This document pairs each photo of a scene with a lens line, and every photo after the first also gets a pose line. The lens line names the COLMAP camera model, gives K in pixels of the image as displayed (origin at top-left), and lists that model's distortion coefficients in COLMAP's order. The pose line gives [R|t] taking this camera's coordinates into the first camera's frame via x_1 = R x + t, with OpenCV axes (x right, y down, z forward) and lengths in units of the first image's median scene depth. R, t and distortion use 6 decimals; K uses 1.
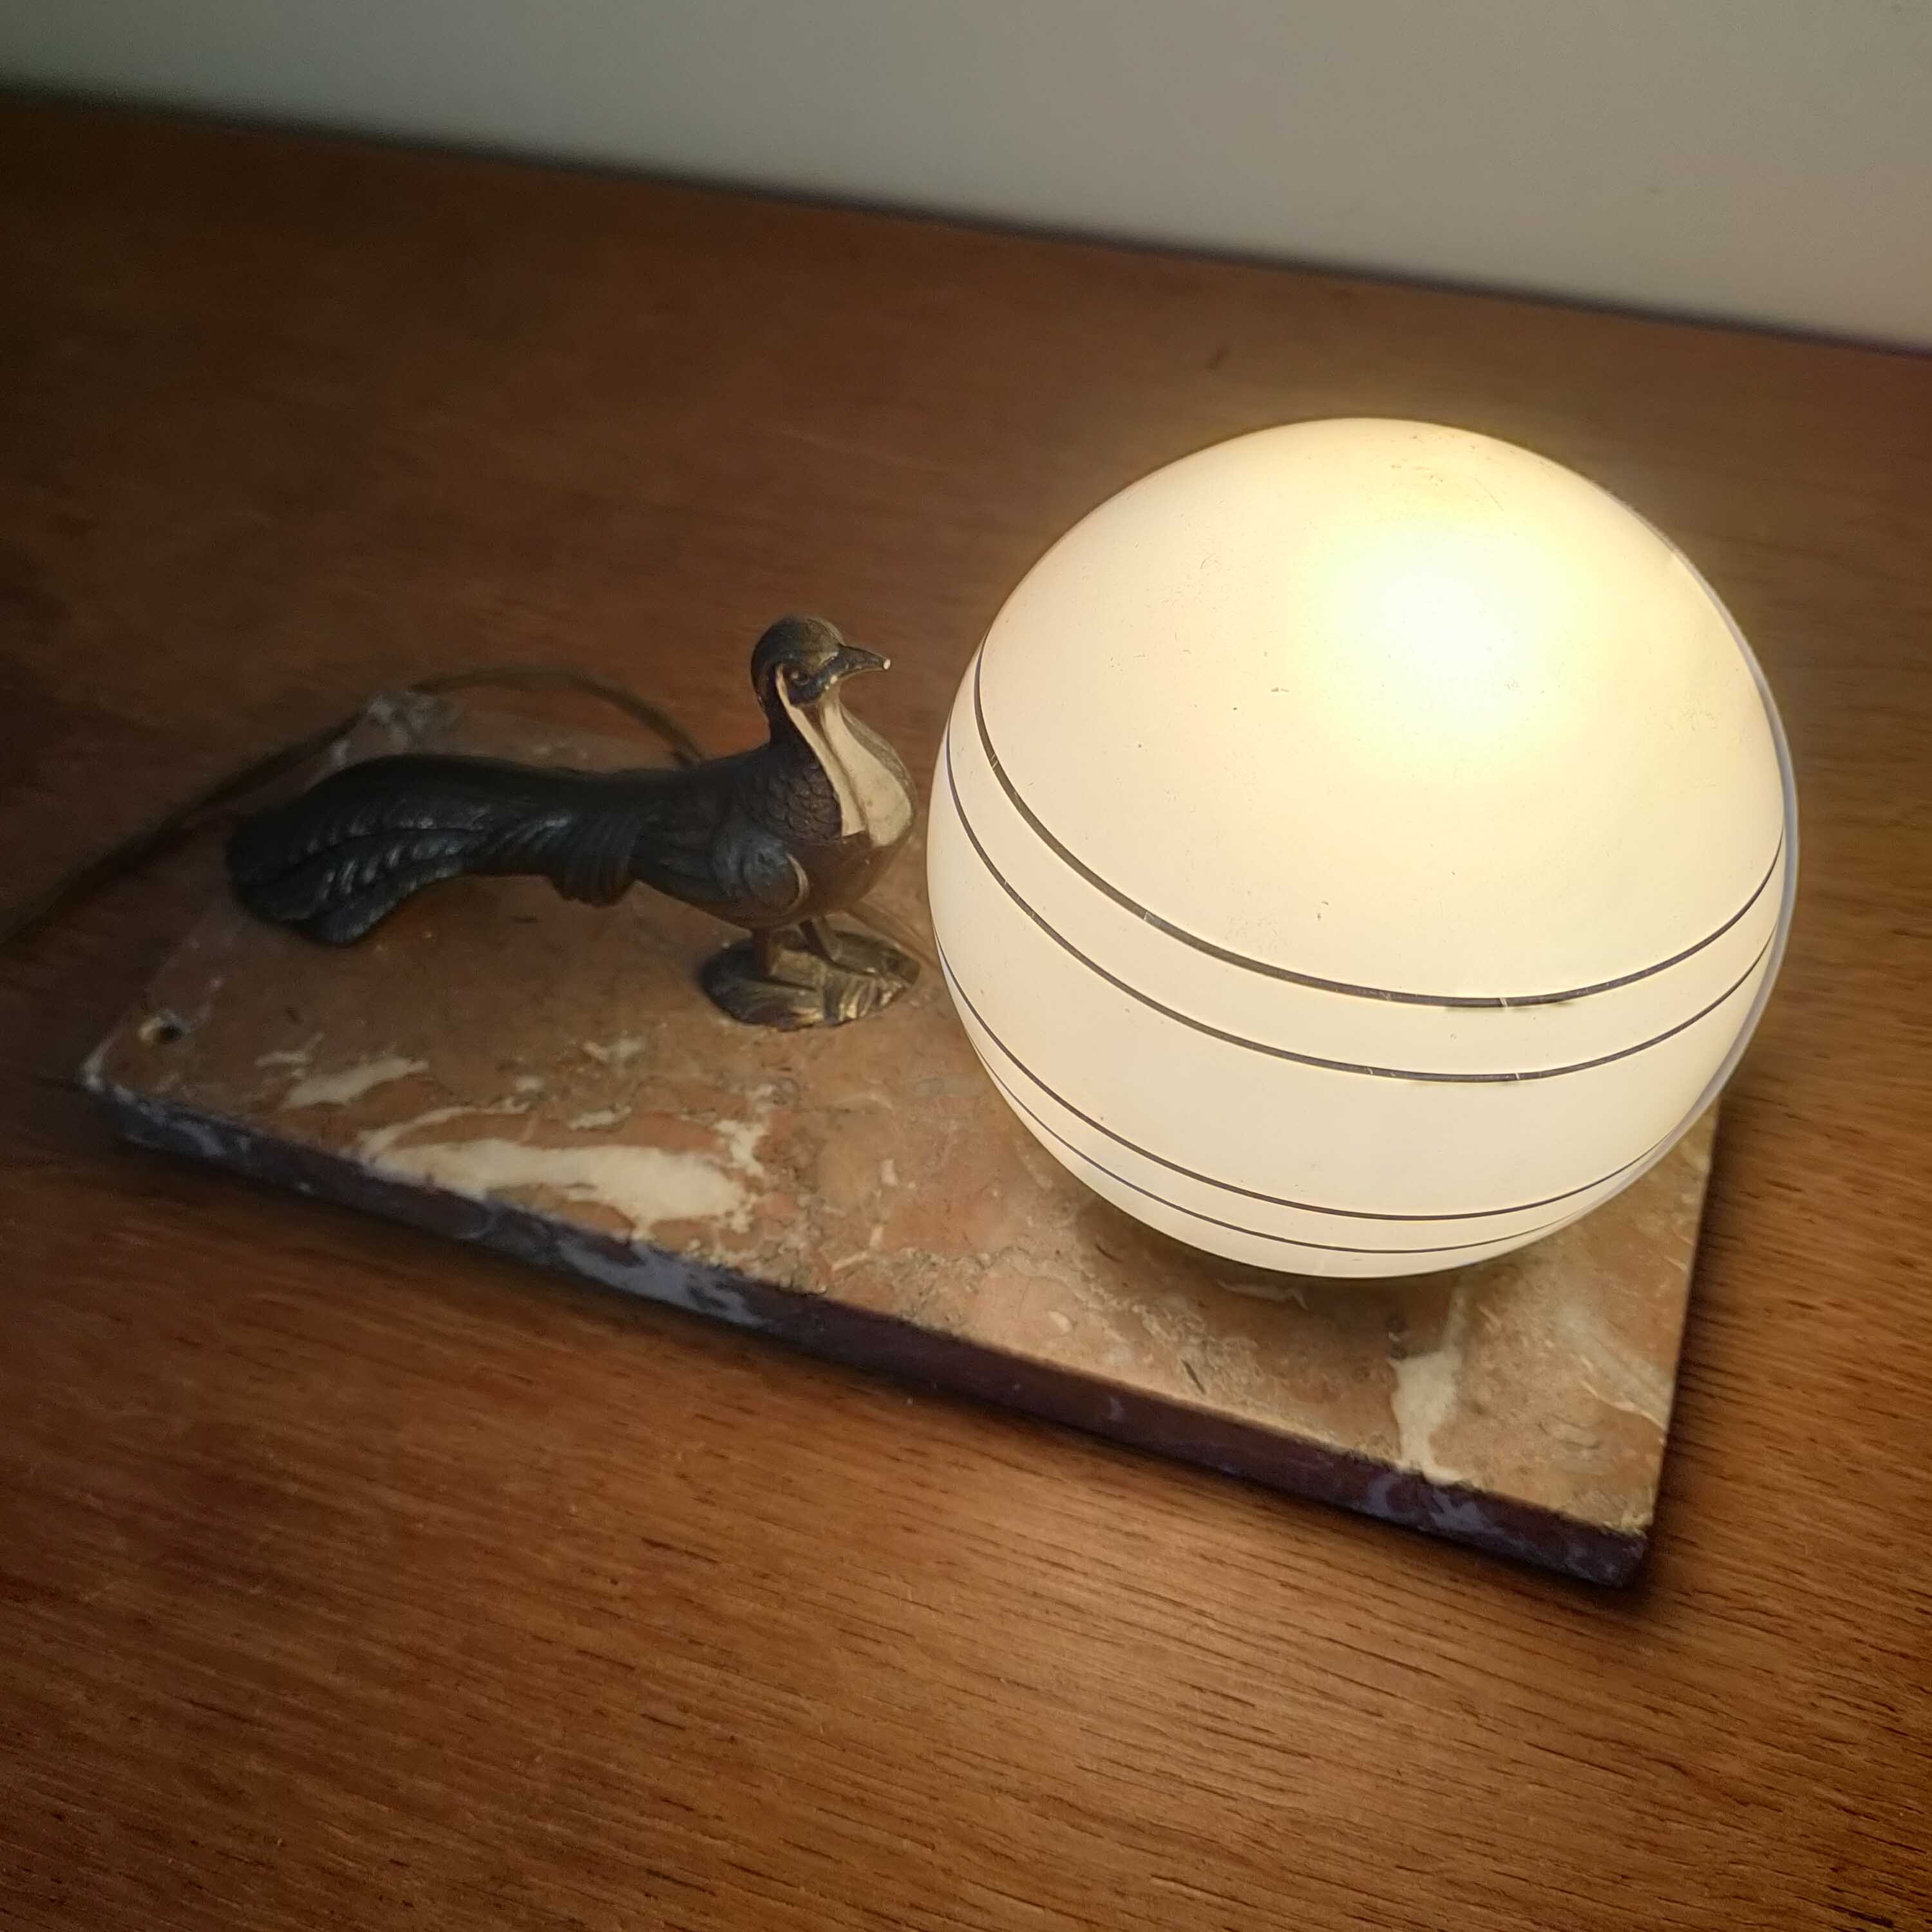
lens RADIAL K [[1988.9, 0, 966.0], [0, 1988.9, 966.0], [0, 0, 1]] dist [-0.070712, 0.321113]
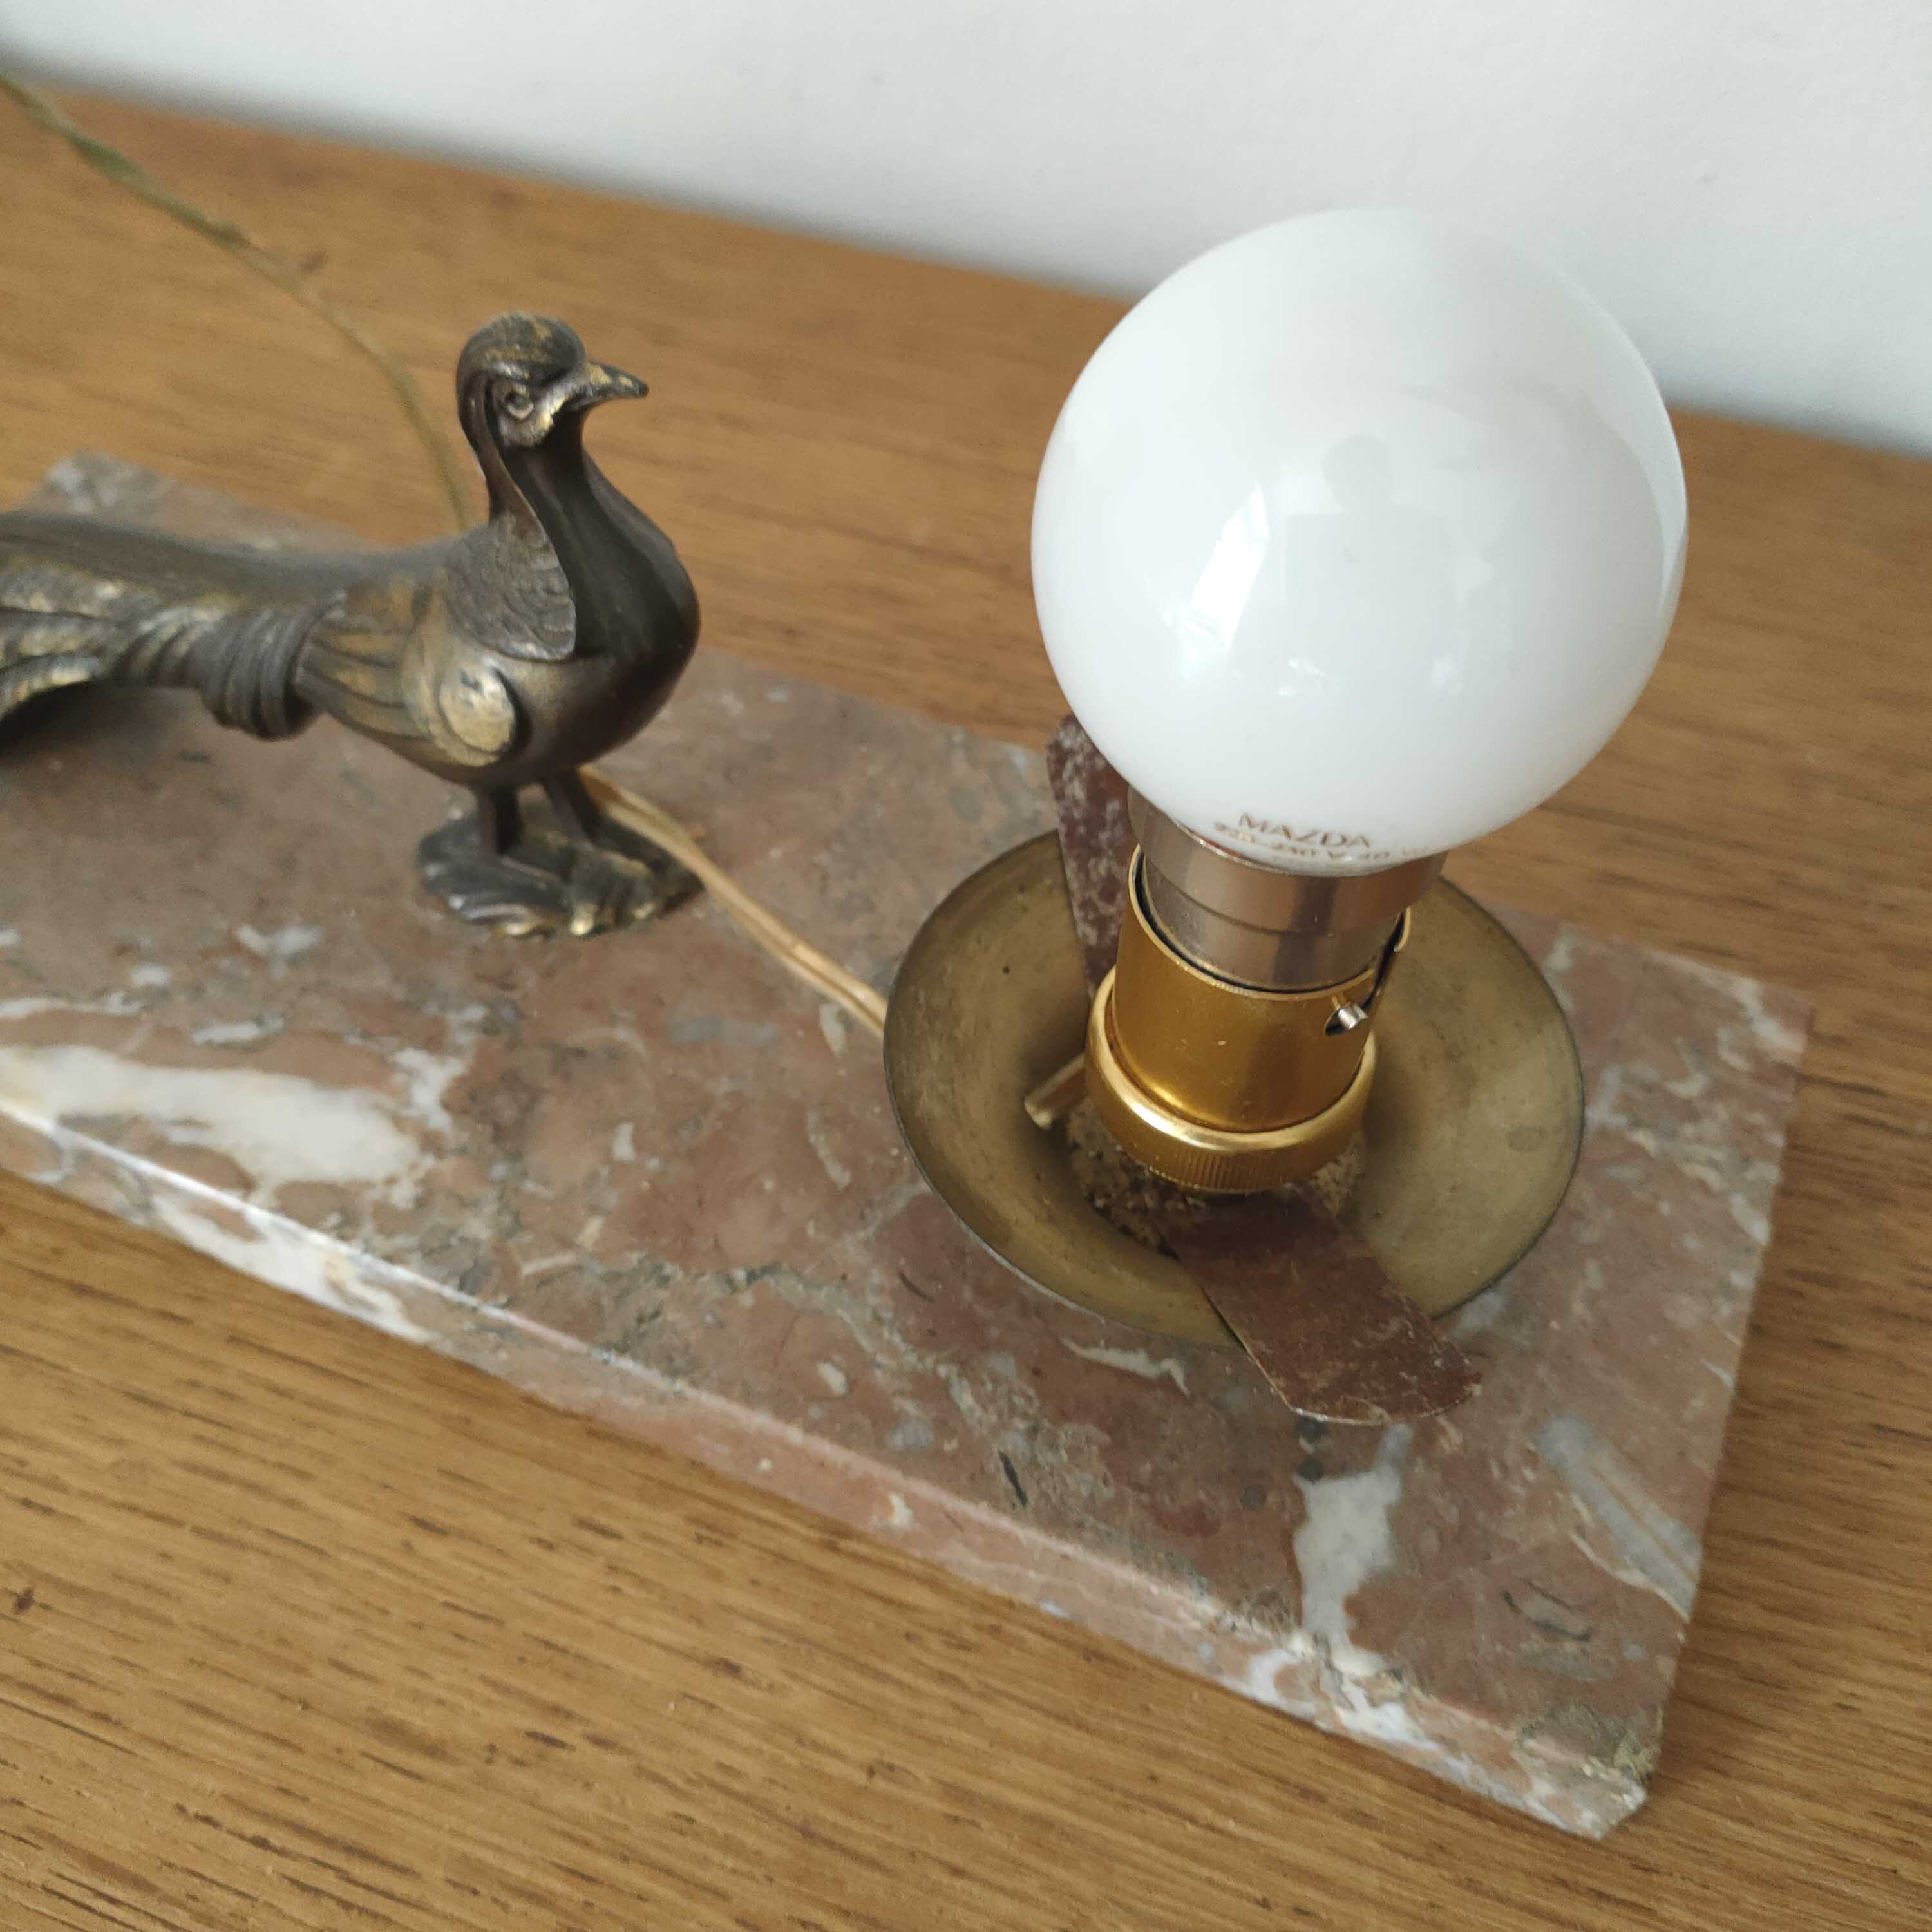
lens RADIAL K [[2046.2, 0, 921.1], [0, 2046.2, 973.0], [0, 0, 1]] dist [-0.004634, 0.014736]
pose [[0.996032, 0.088953, 0.002845, 0.061248], [-0.088997, 0.995719, 0.024979, 0.015853], [-0.000611, -0.025133, 0.999684, 0.273630]]
